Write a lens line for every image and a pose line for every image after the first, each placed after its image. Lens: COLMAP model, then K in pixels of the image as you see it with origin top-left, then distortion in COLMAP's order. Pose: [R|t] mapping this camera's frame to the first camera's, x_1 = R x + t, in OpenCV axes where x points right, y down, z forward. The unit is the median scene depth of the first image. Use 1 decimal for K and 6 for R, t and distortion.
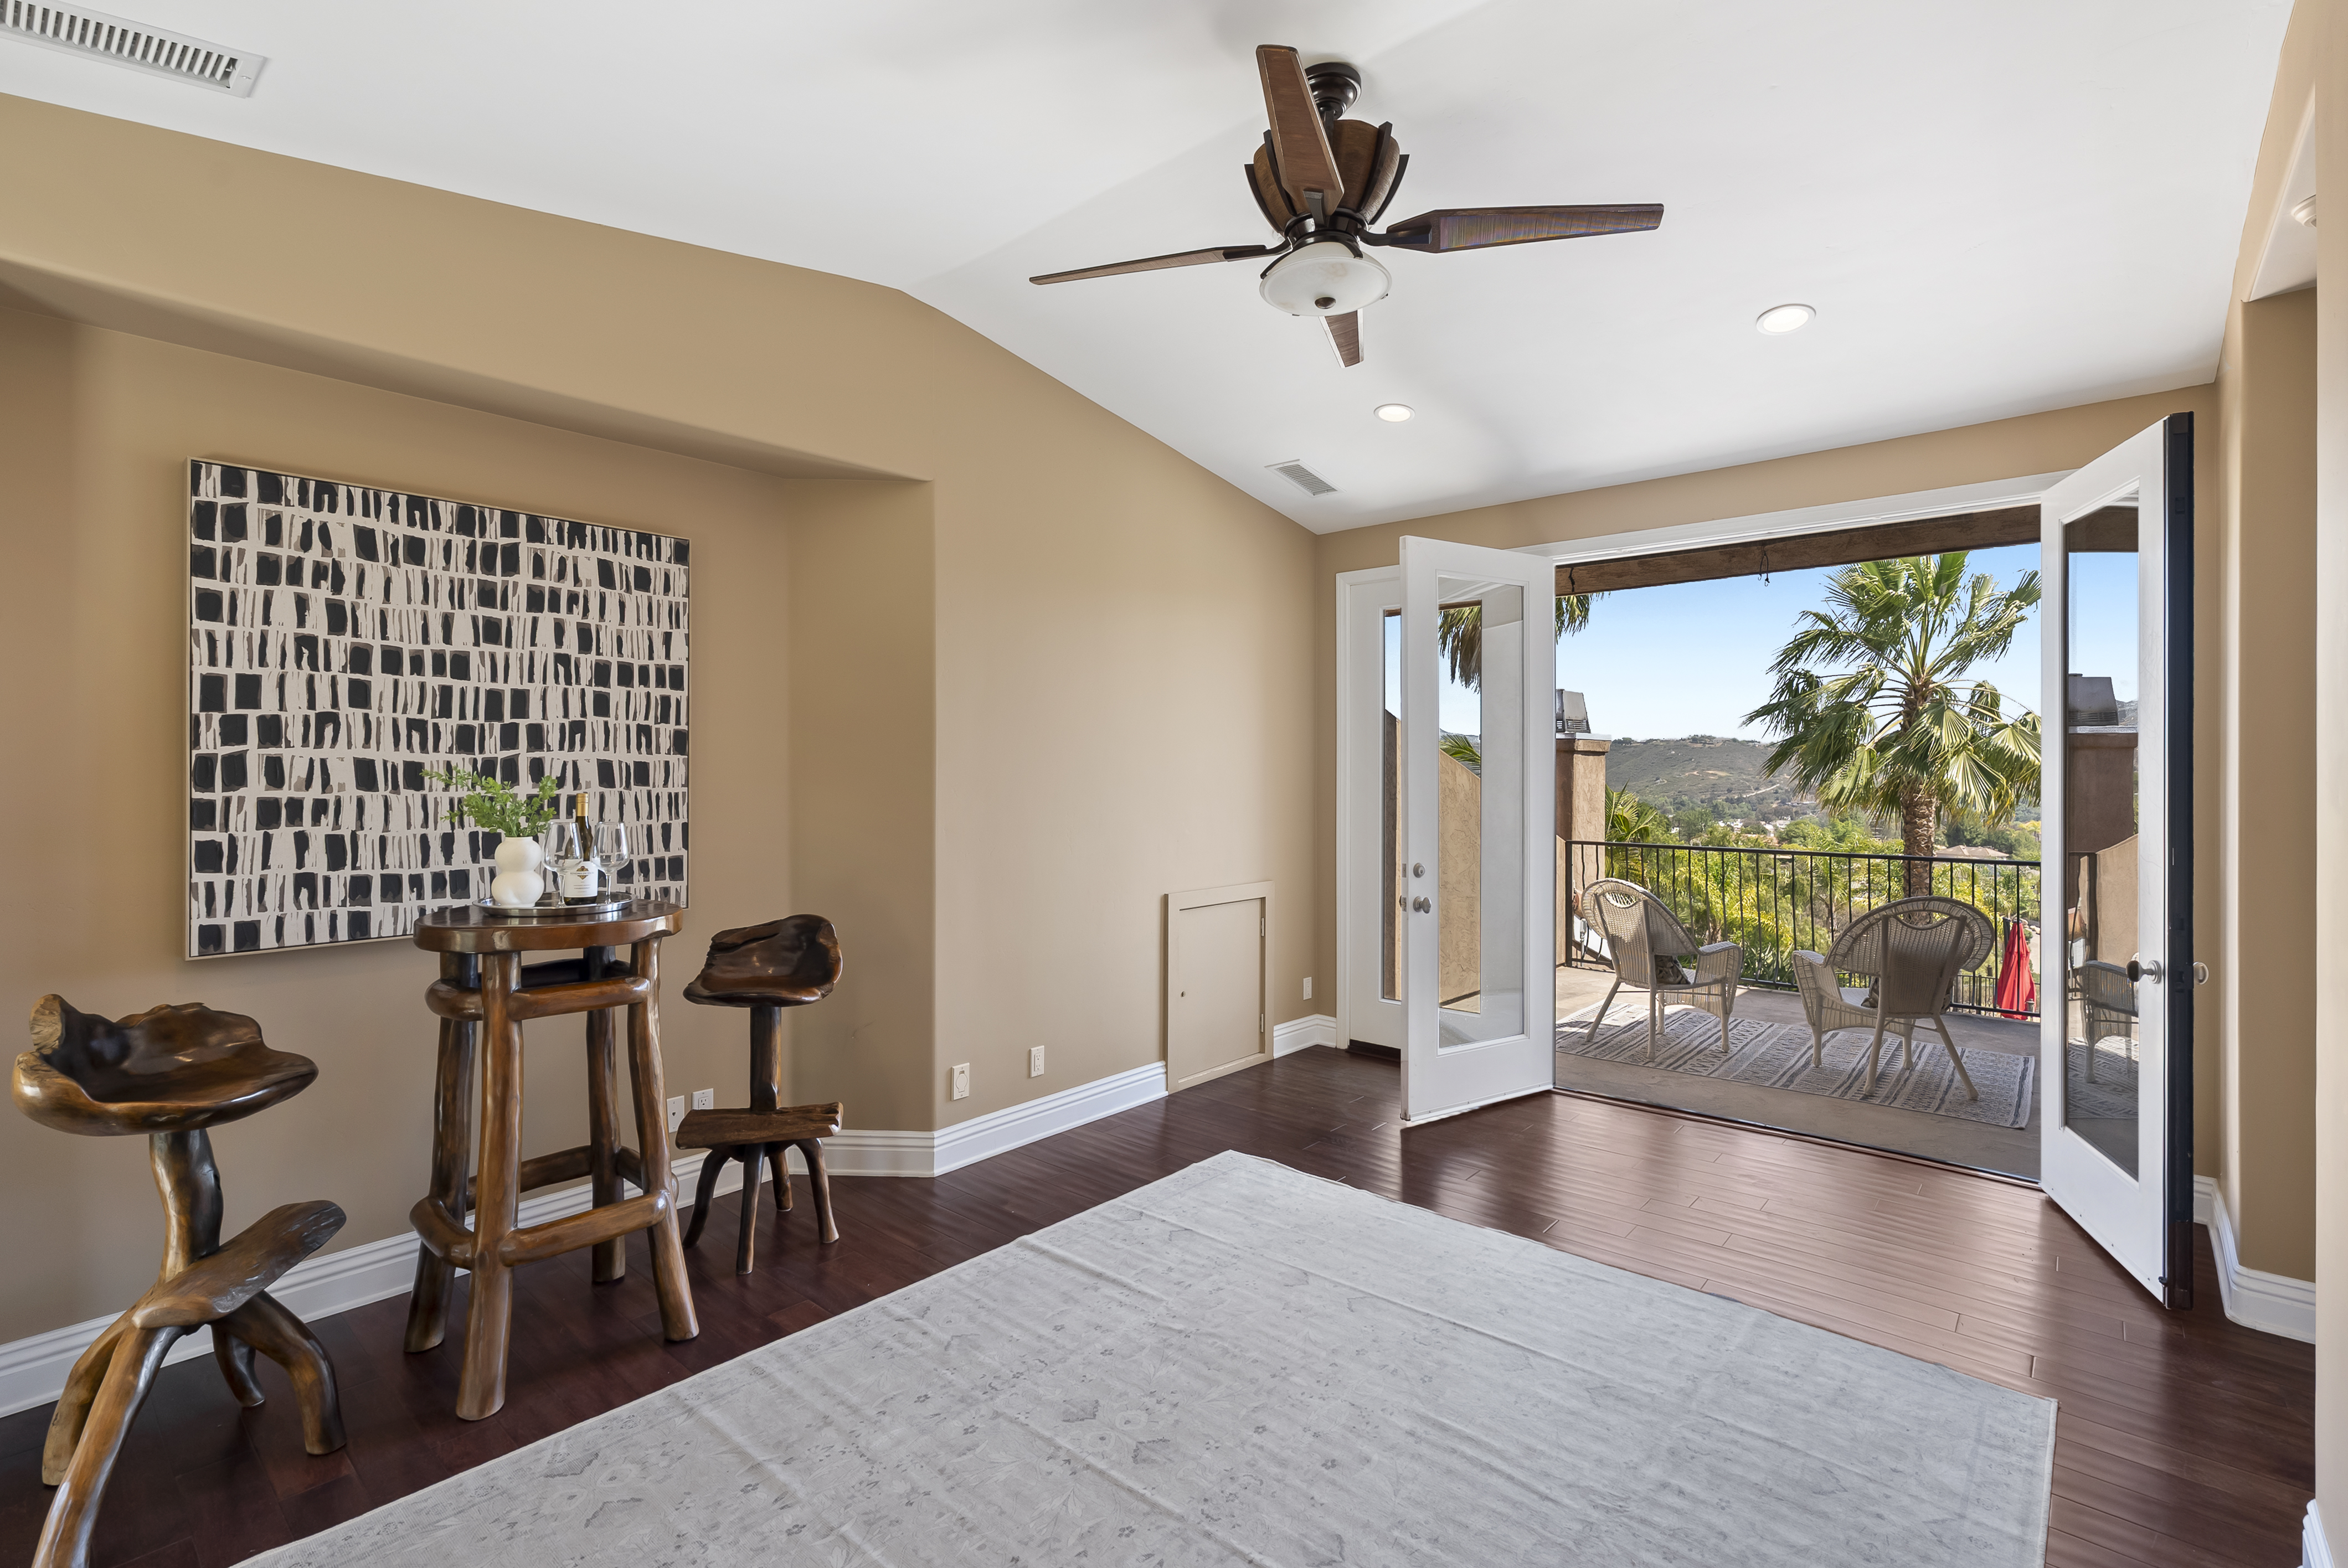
lens RADIAL K [[1092.3, 0, 1157.2], [0, 1092.3, 774.6], [0, 0, 1]] dist [-0.006449, 0.001252]
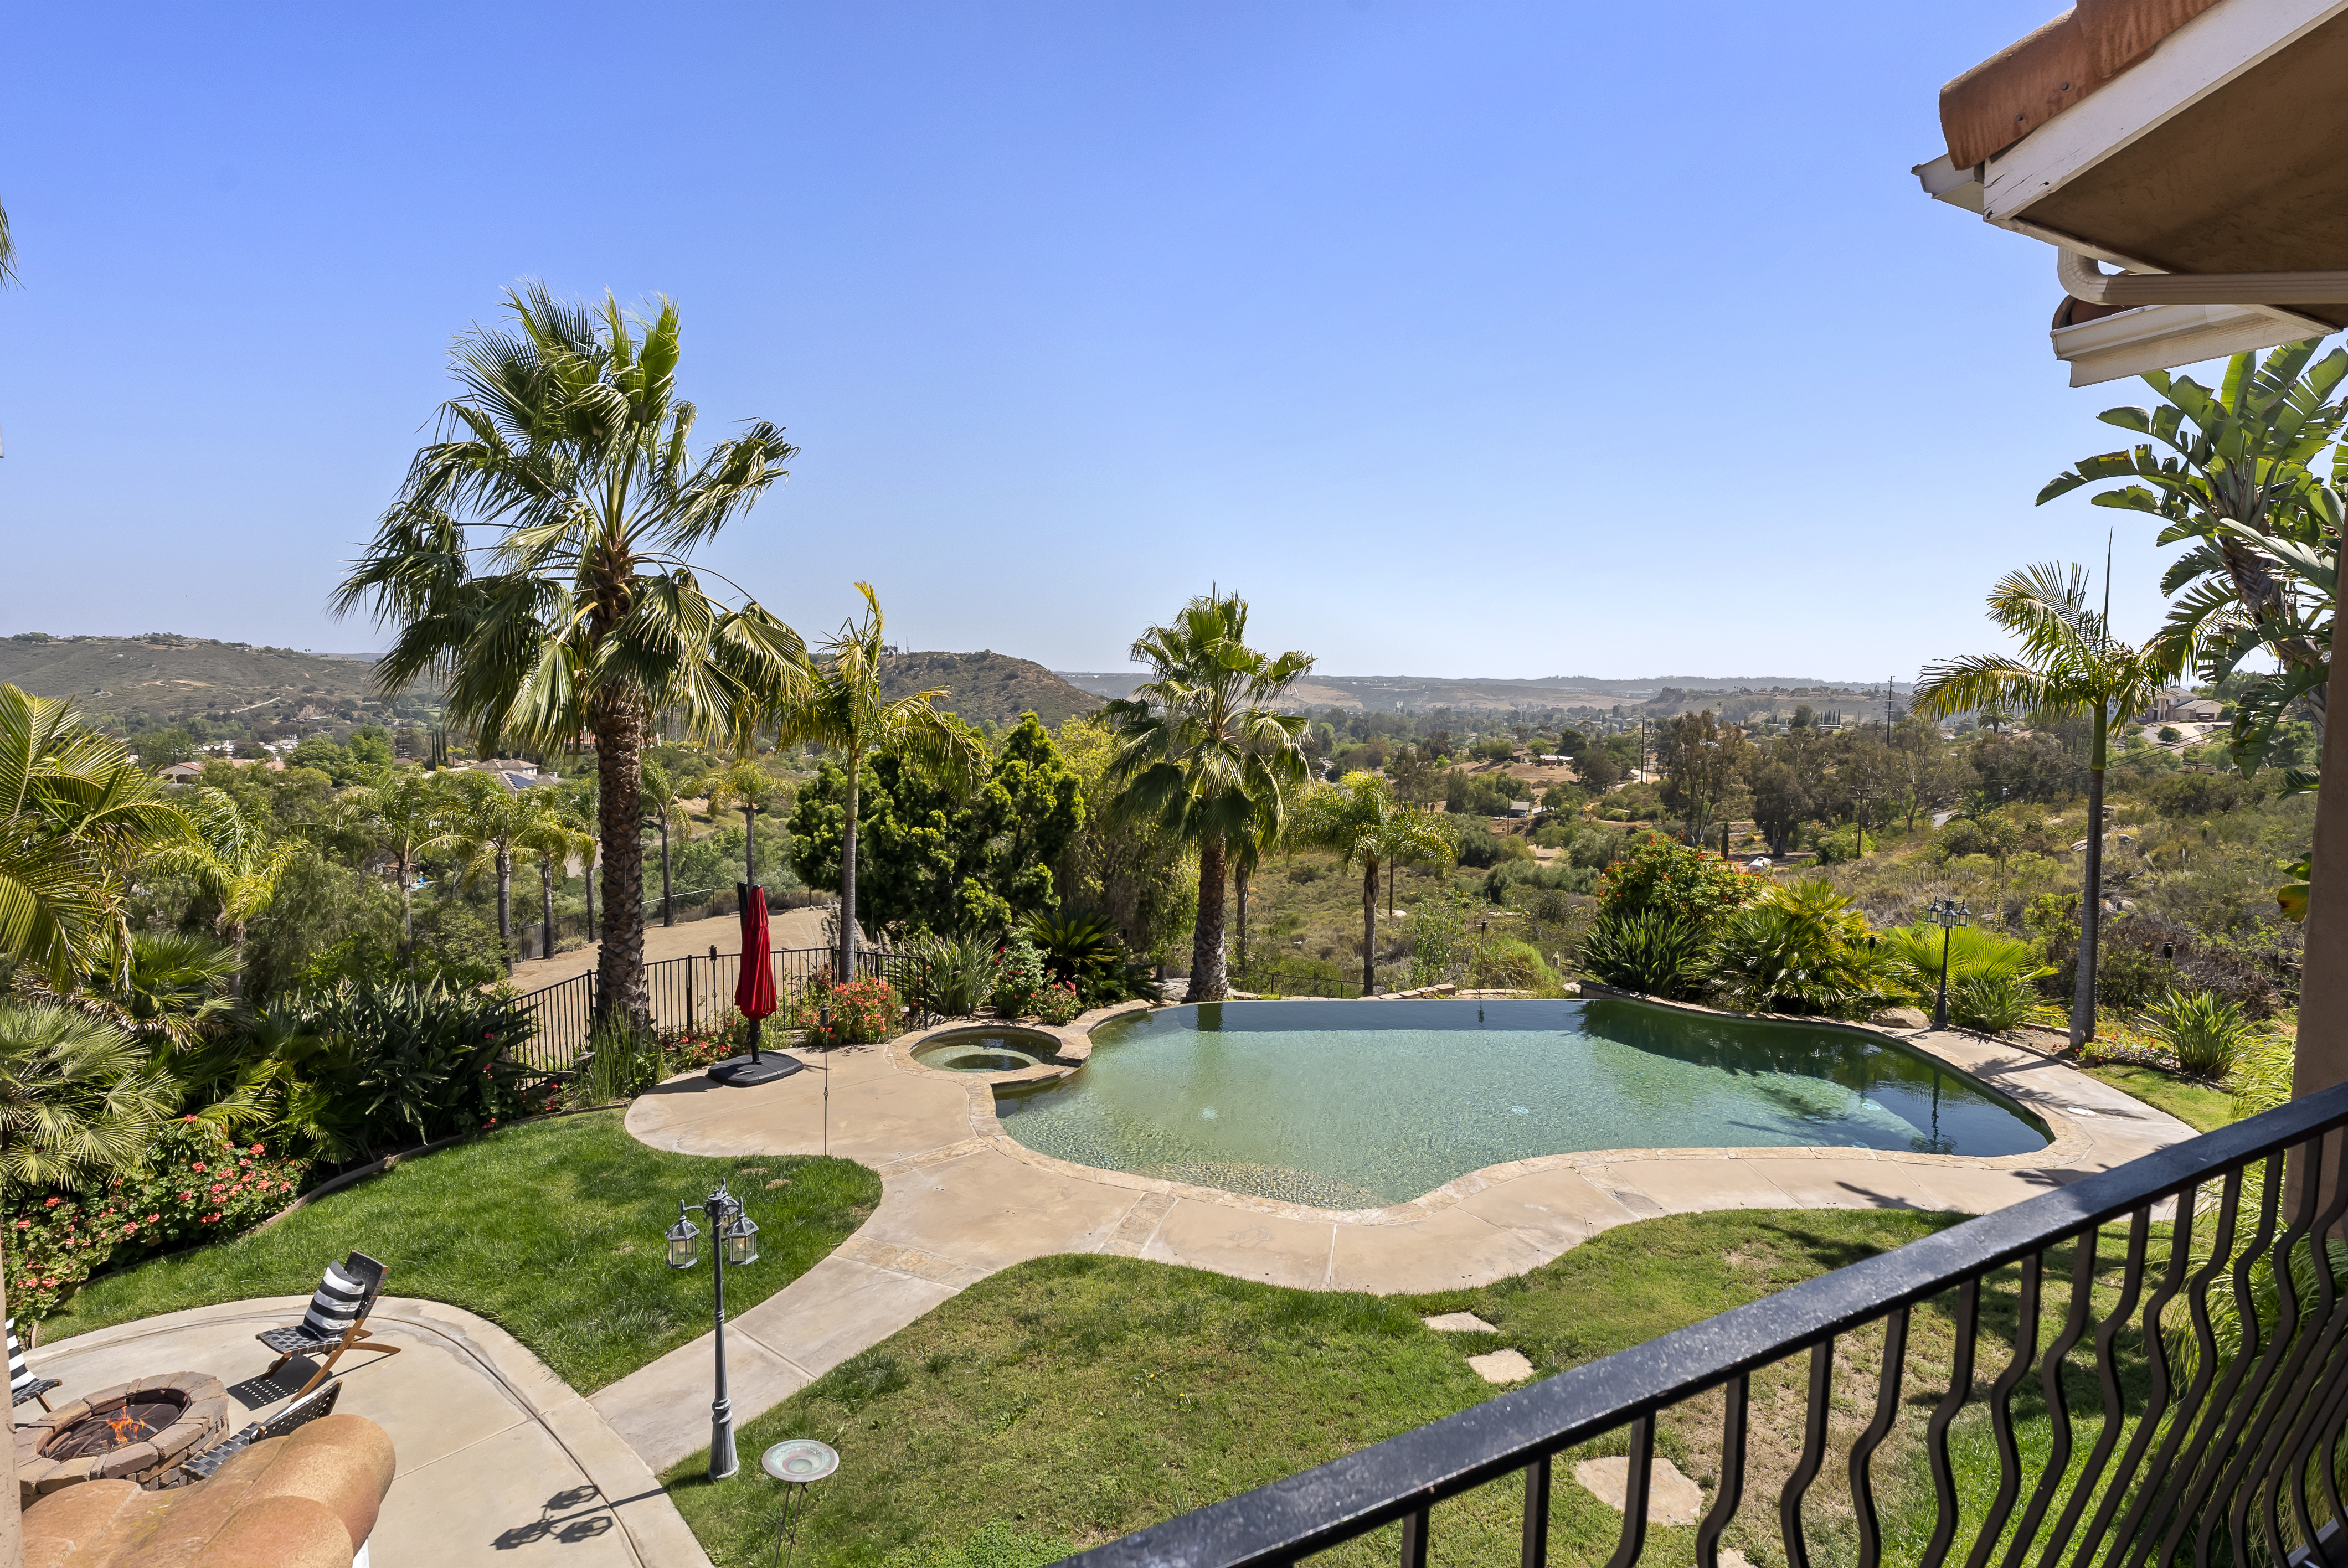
lens RADIAL K [[1123.4, 0, 1175.2], [0, 1123.4, 774.5], [0, 0, 1]] dist [-0.005942, 0.001383]
pose [[0.364276, -0.075900, 0.928193, 0.167988], [0.001352, 0.996715, 0.080973, -0.001129], [-0.931290, -0.028242, 0.363182, 0.416801]]
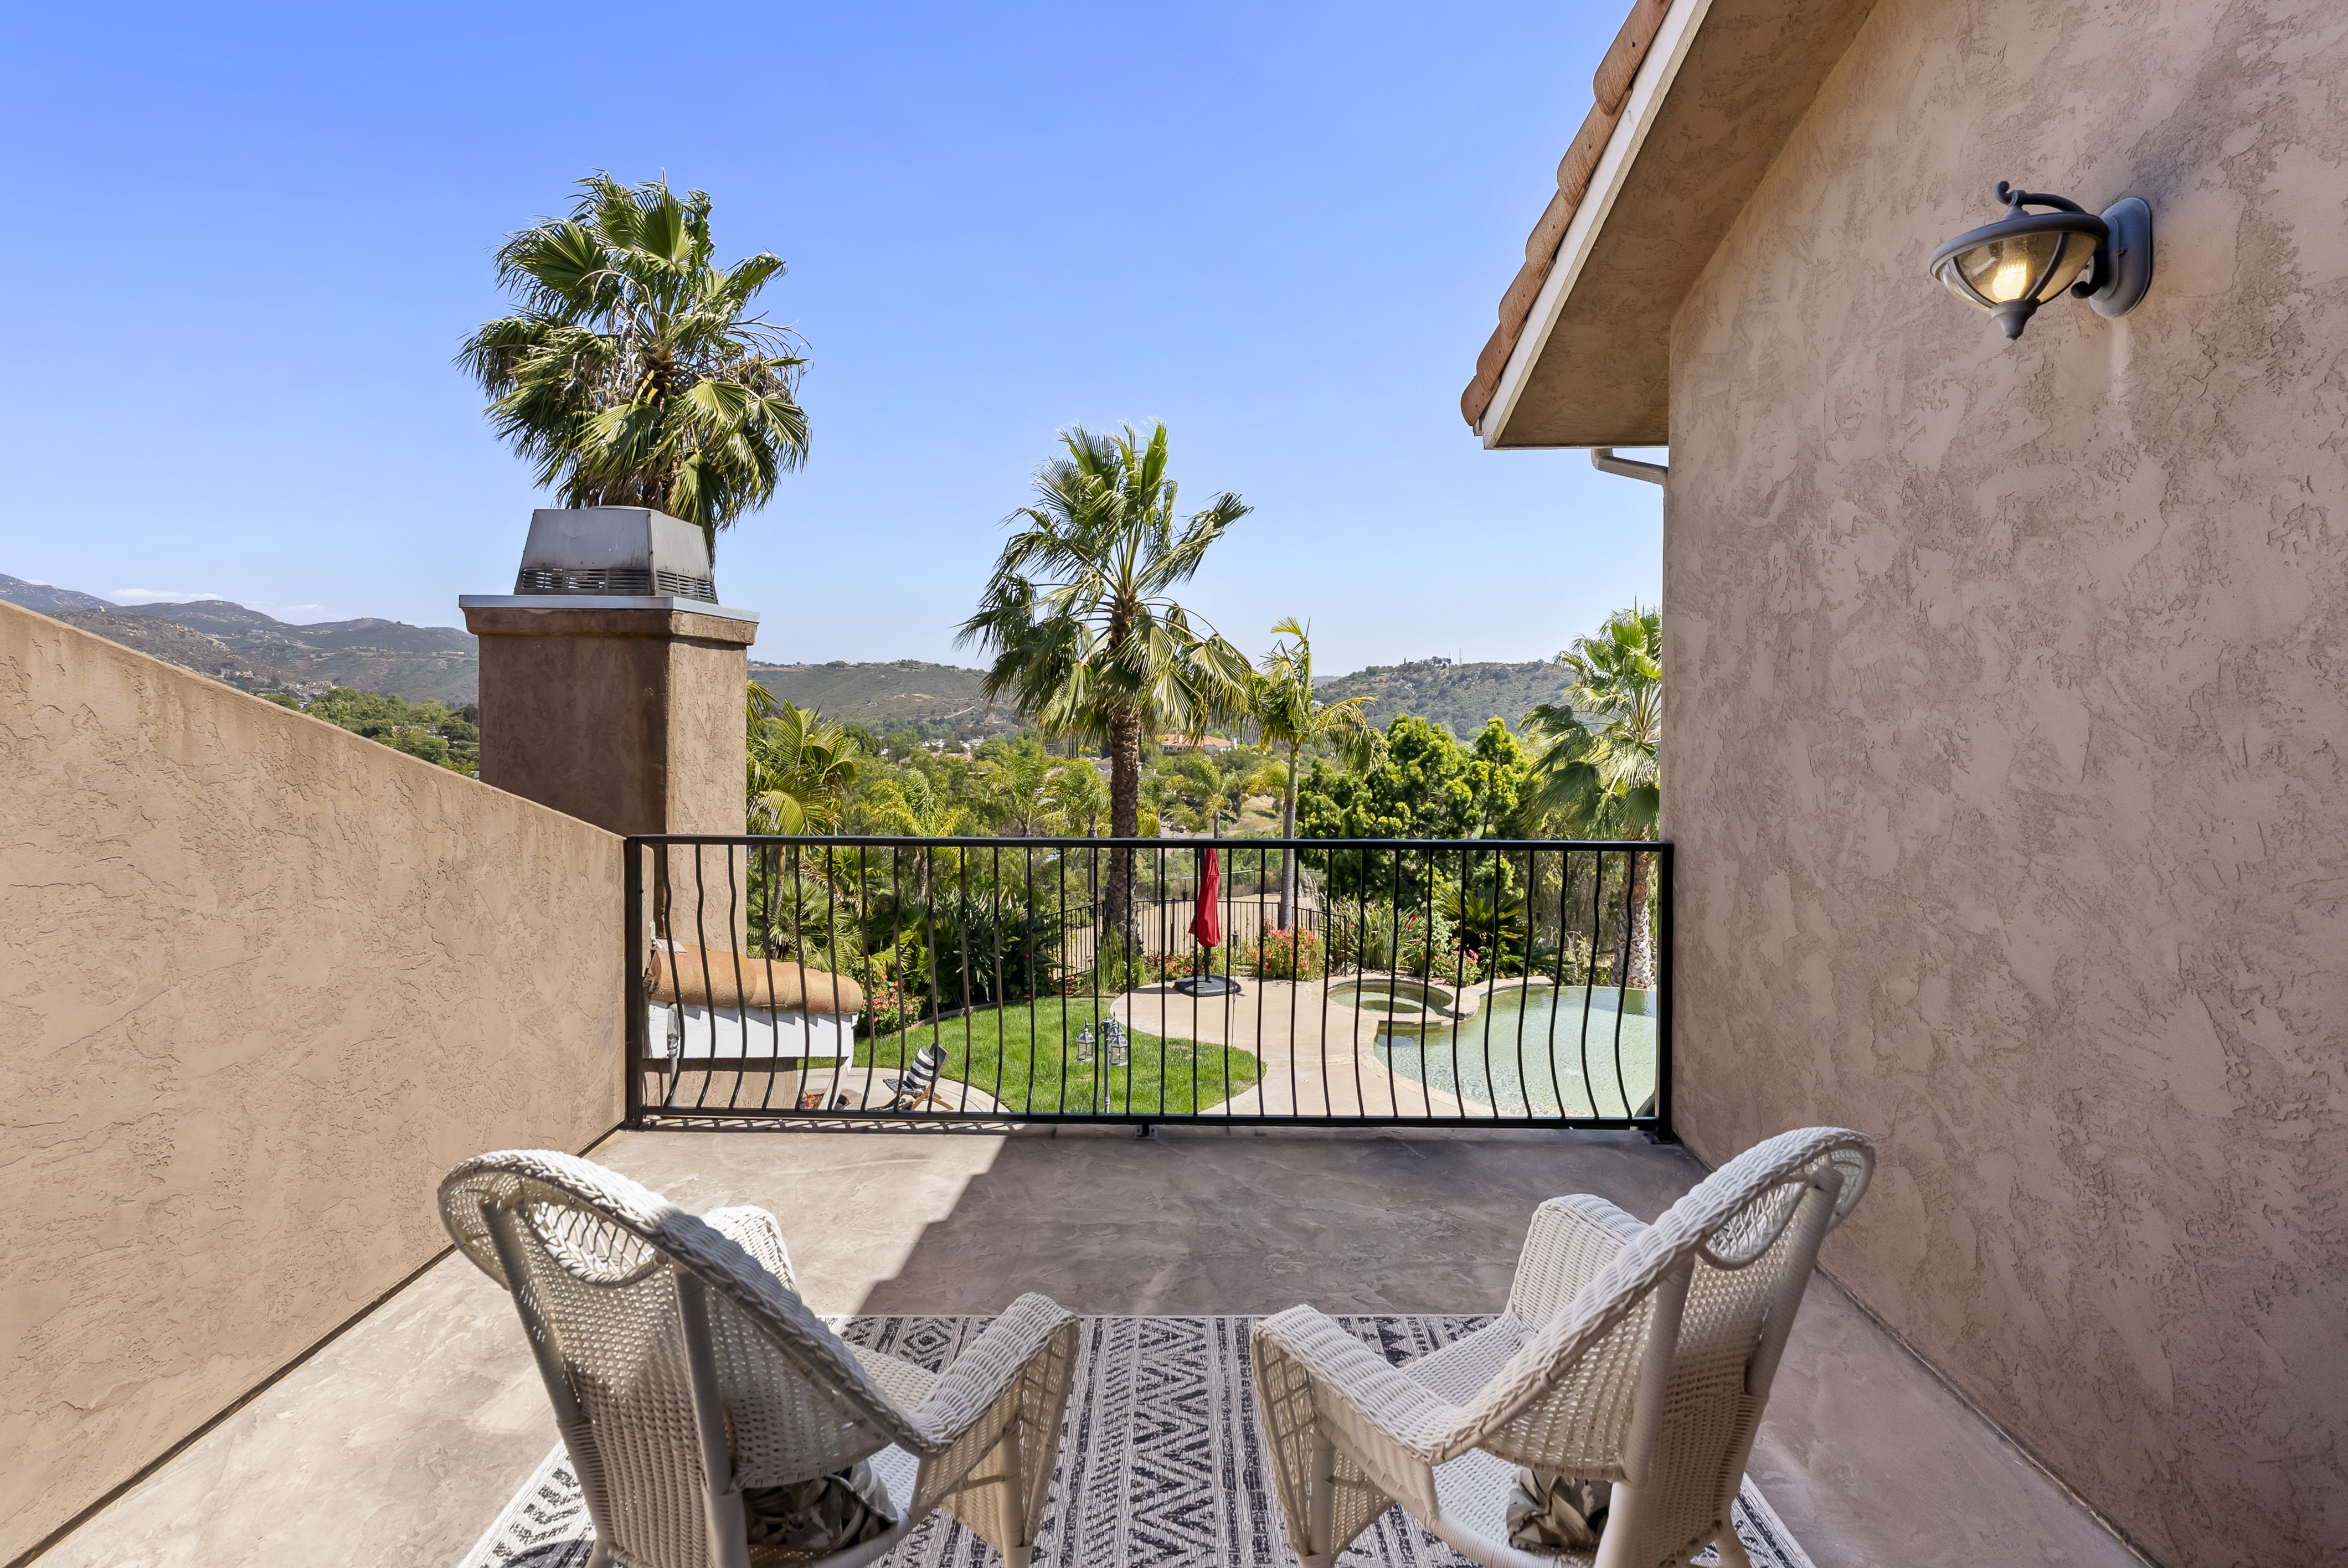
lens RADIAL K [[1092.3, 0, 1184.4], [0, 1092.3, 706.8], [0, 0, 1]] dist [-0.006449, 0.001252]
pose [[0.757707, -0.012618, 0.652472, 0.115714], [0.008138, 0.999918, 0.009887, 0.001685], [-0.652544, -0.002182, 0.757748, 0.244523]]
